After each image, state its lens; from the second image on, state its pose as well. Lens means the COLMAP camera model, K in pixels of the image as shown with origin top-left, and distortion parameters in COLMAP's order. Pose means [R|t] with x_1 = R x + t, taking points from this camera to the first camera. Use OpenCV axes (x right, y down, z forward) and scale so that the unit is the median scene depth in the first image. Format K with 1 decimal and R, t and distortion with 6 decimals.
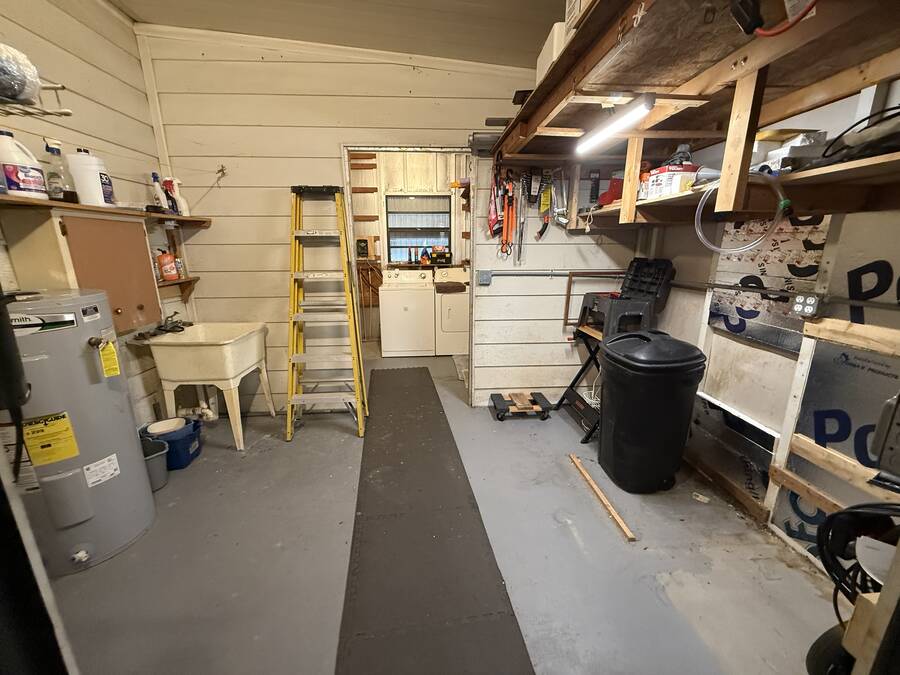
lens RADIAL K [[362.9, 0, 448.8], [0, 362.9, 338.2], [0, 0, 1]] dist [-0.000126, 0.000007]
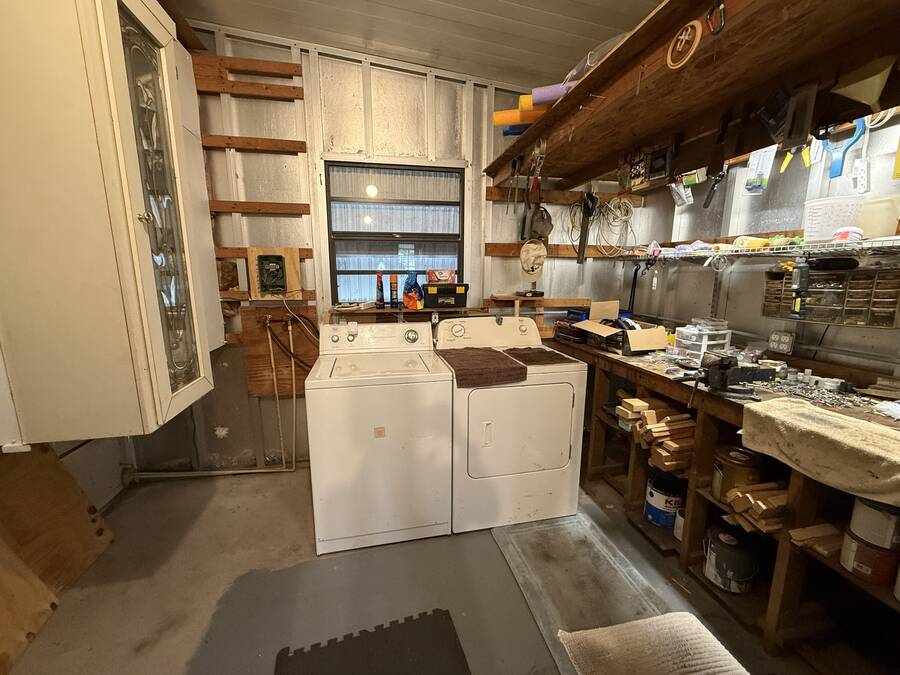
lens RADIAL K [[362.9, 0, 449.6], [0, 362.9, 337.2], [0, 0, 1]] dist [-0.000126, 0.000007]
pose [[0.989887, -0.017891, 0.140726, -0.085182], [0.025720, 0.998209, -0.054008, -0.139794], [-0.139508, 0.057082, 0.988574, 0.526920]]
